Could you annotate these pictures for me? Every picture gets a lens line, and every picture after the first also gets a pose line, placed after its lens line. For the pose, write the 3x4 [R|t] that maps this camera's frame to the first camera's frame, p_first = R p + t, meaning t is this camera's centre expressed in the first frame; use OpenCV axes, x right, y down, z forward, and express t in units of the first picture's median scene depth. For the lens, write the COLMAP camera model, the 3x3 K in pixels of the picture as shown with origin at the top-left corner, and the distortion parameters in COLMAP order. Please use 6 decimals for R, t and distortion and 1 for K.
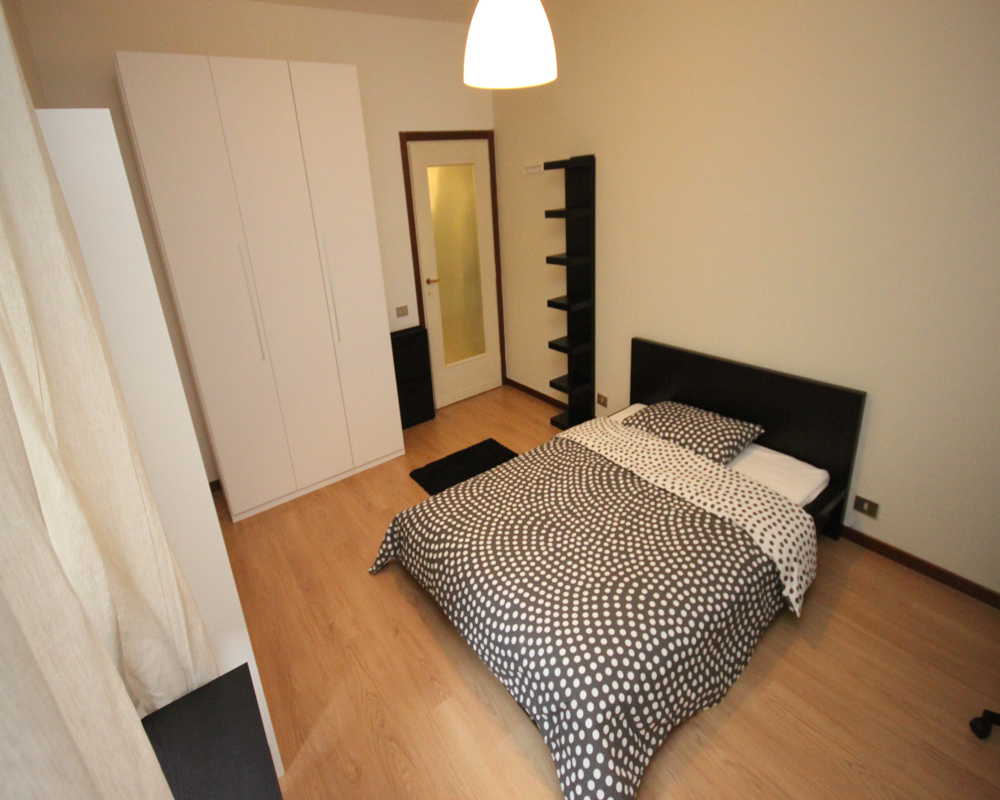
lens RADIAL K [[498.9, 0, 496.8], [0, 498.9, 335.0], [0, 0, 1]] dist [0.000935, -0.002238]
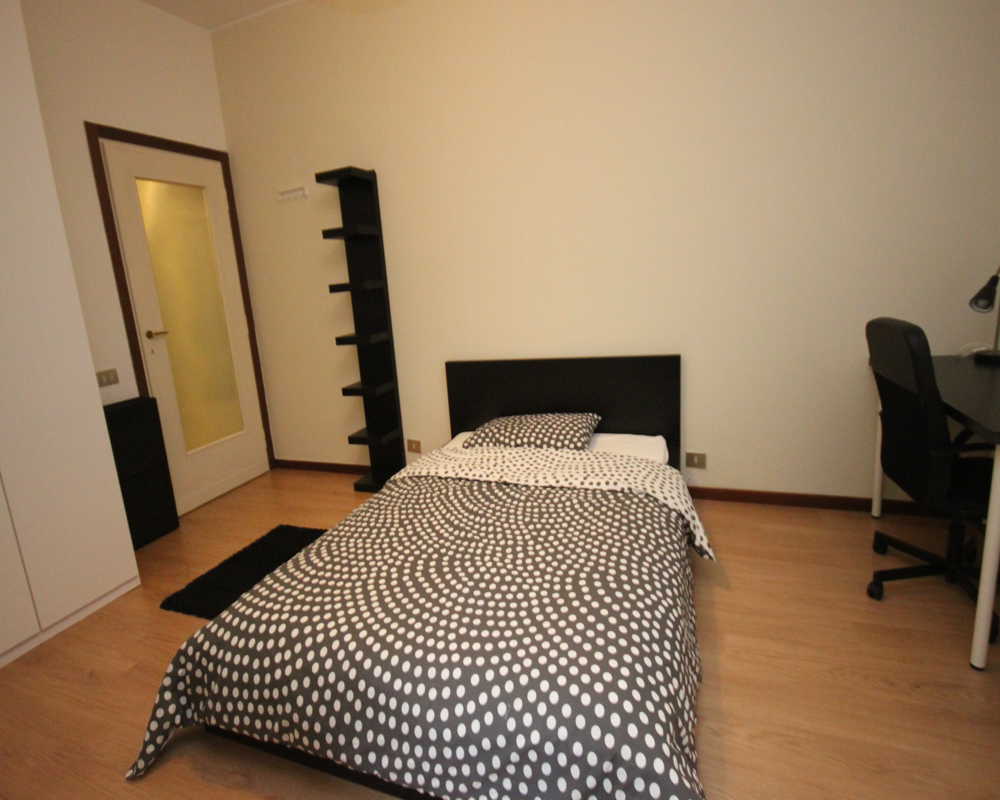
lens RADIAL K [[486.7, 0, 504.3], [0, 486.7, 368.9], [0, 0, 1]] dist [-0.002429, 0.002158]
pose [[0.832935, -0.092763, 0.545540, -0.170788], [0.174656, 0.979527, -0.100108, 0.171946], [-0.525085, 0.178665, 0.832085, 0.281036]]
